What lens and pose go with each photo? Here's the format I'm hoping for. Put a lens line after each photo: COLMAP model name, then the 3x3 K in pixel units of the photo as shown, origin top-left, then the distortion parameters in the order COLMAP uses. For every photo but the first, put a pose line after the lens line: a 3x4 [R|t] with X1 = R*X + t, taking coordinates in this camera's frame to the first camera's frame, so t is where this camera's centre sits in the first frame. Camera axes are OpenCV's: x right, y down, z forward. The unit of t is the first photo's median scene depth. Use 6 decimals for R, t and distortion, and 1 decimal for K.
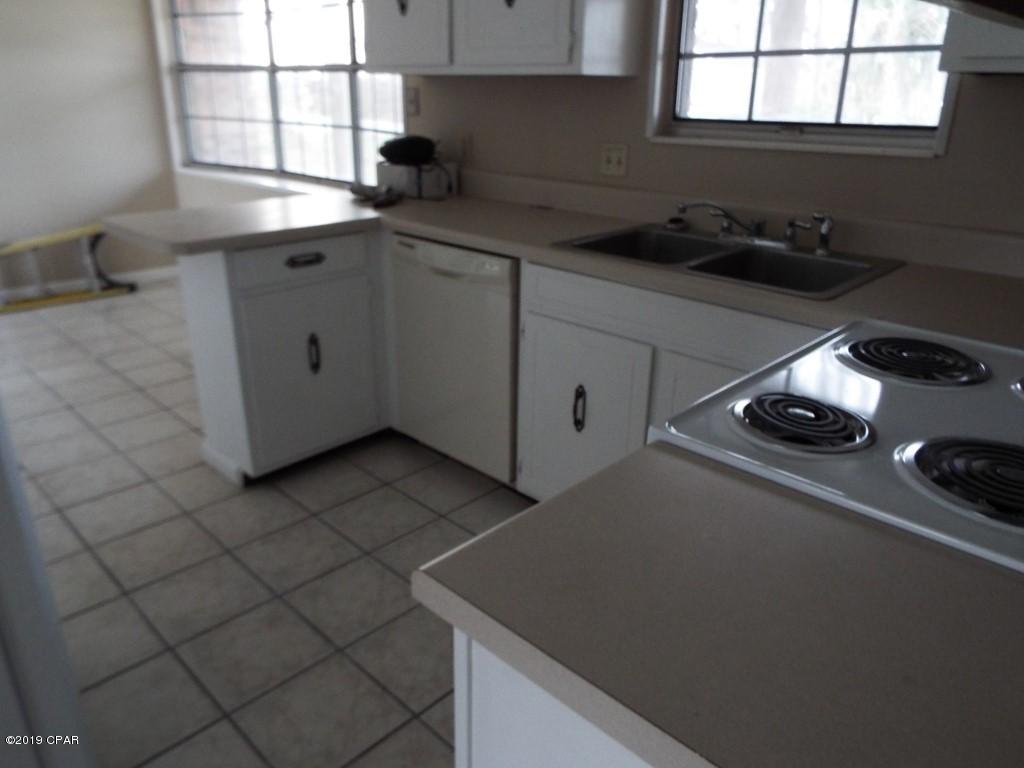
lens RADIAL K [[744.3, 0, 512.7], [0, 744.3, 376.7], [0, 0, 1]] dist [-0.010500, 0.017138]
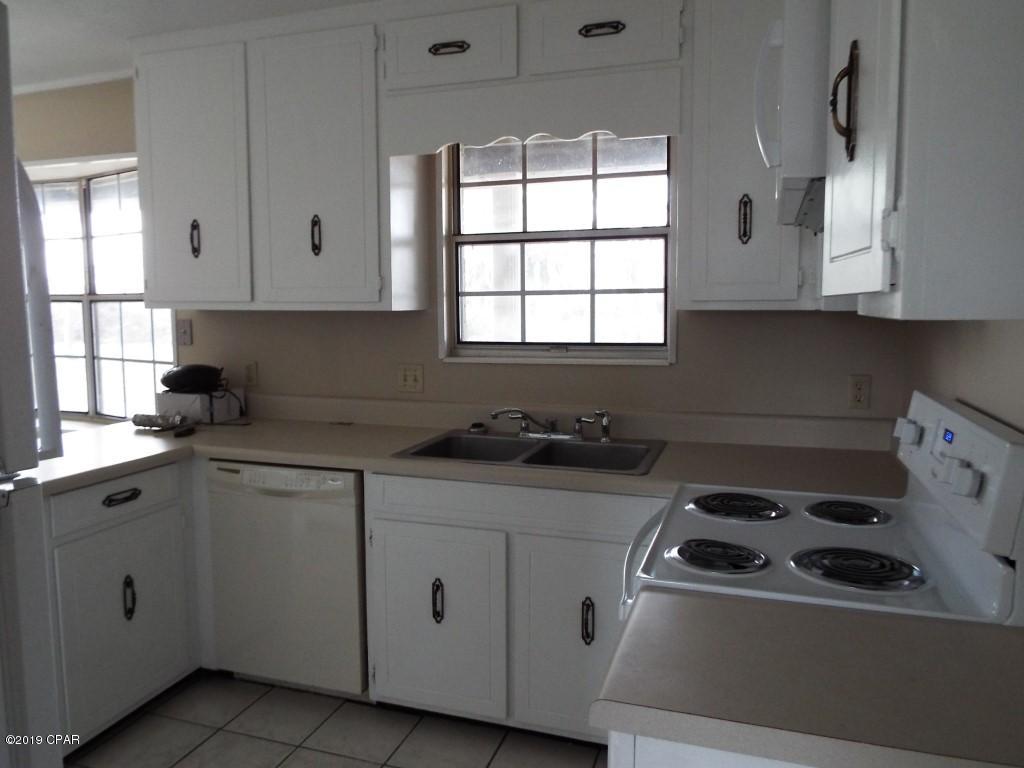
lens RADIAL K [[744.3, 0, 511.9], [0, 744.3, 386.6], [0, 0, 1]] dist [-0.010500, 0.017138]
pose [[0.906312, -0.059010, 0.418469, -0.224505], [0.164525, 0.961351, -0.220761, -0.000531], [-0.389269, 0.268927, 0.880993, -0.072538]]
